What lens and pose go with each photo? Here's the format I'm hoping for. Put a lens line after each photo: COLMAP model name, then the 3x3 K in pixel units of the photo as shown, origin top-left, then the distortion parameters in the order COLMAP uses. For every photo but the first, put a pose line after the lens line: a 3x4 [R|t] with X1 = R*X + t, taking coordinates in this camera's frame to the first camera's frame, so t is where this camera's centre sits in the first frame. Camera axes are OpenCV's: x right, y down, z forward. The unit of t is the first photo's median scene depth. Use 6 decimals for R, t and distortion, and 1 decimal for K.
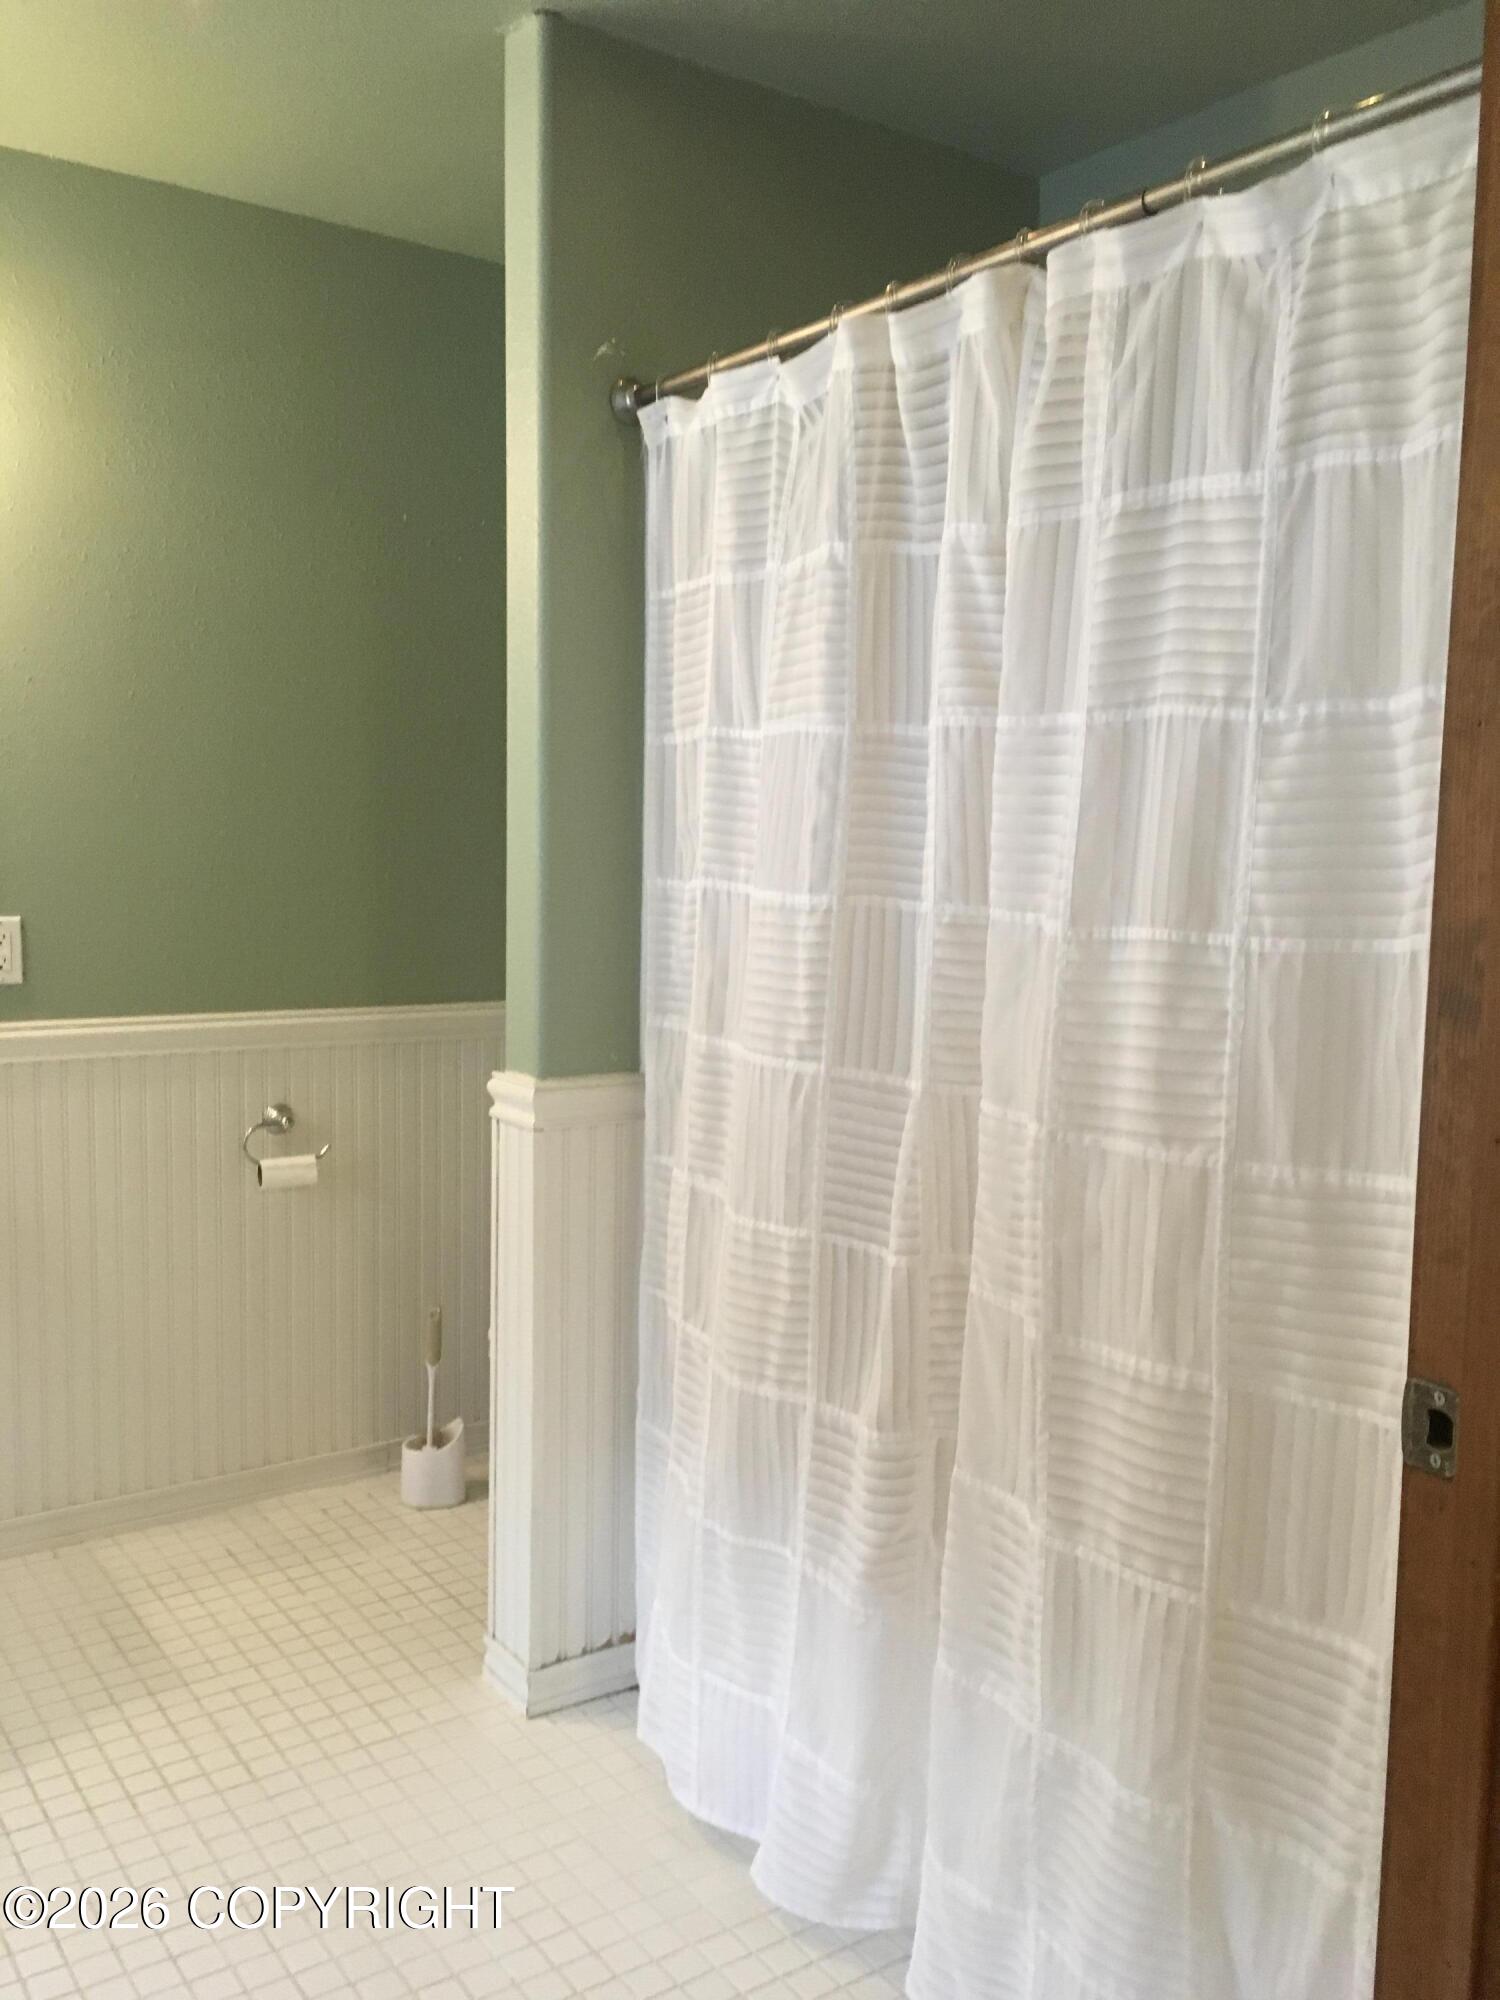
lens RADIAL K [[1687.7, 0, 747.3], [0, 1687.7, 1002.3], [0, 0, 1]] dist [0.009602, 0.003305]
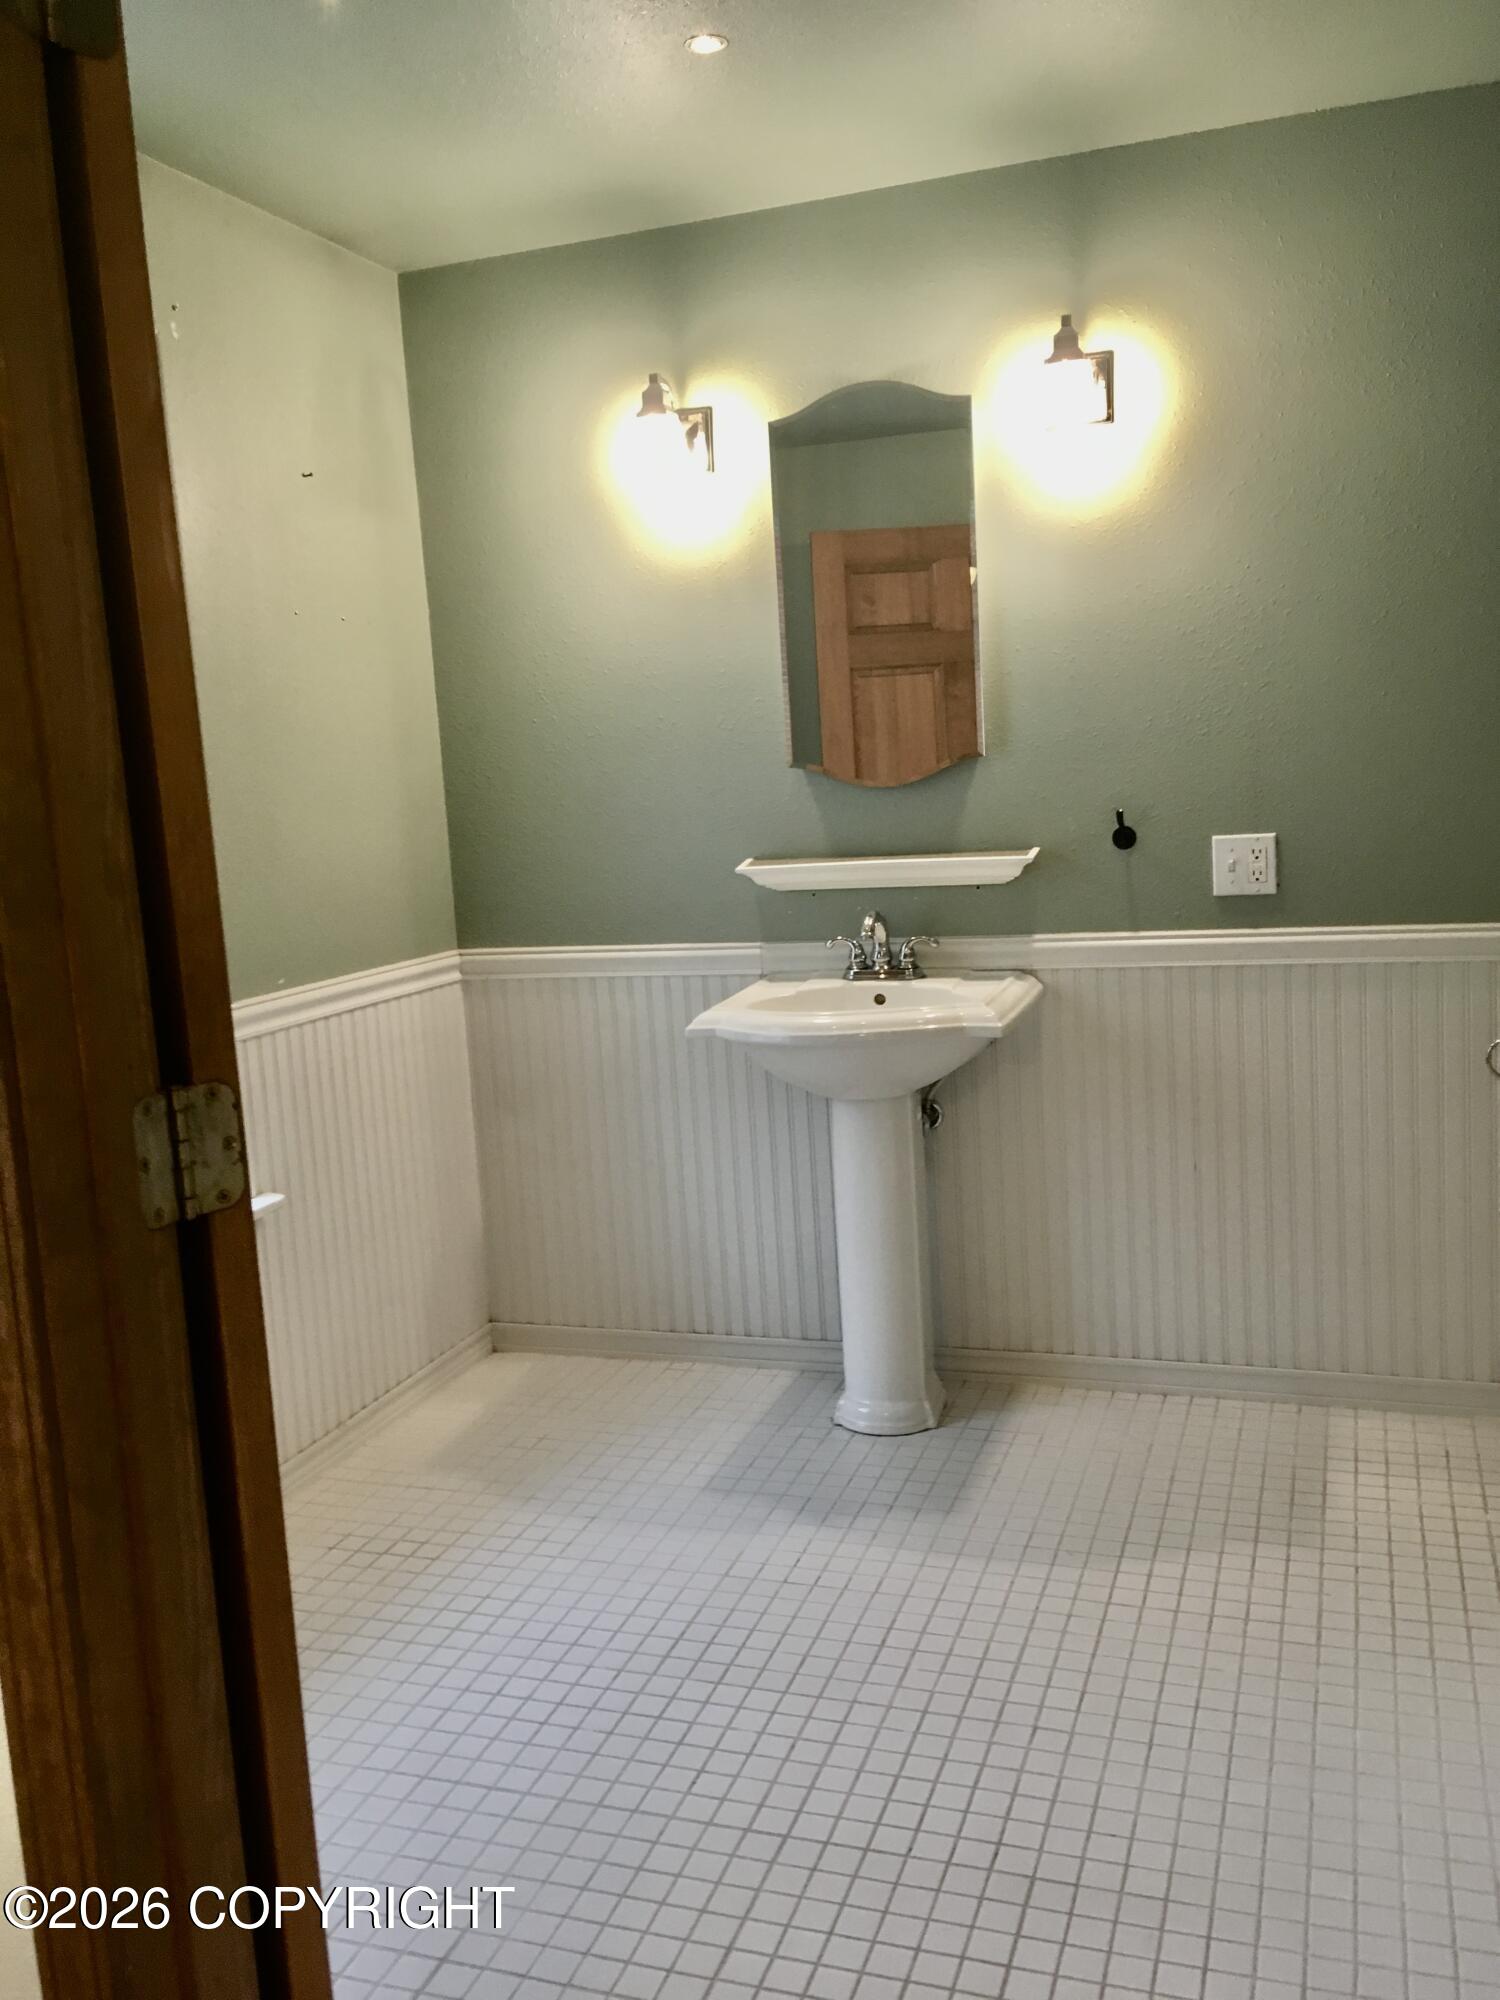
lens RADIAL K [[1687.7, 0, 748.1], [0, 1687.7, 999.9], [0, 0, 1]] dist [0.009602, 0.003305]
pose [[0.568047, 0.059582, -0.820836, 0.310552], [-0.006375, 0.997665, 0.068006, -0.015871], [0.822971, -0.033398, 0.567101, 0.094821]]
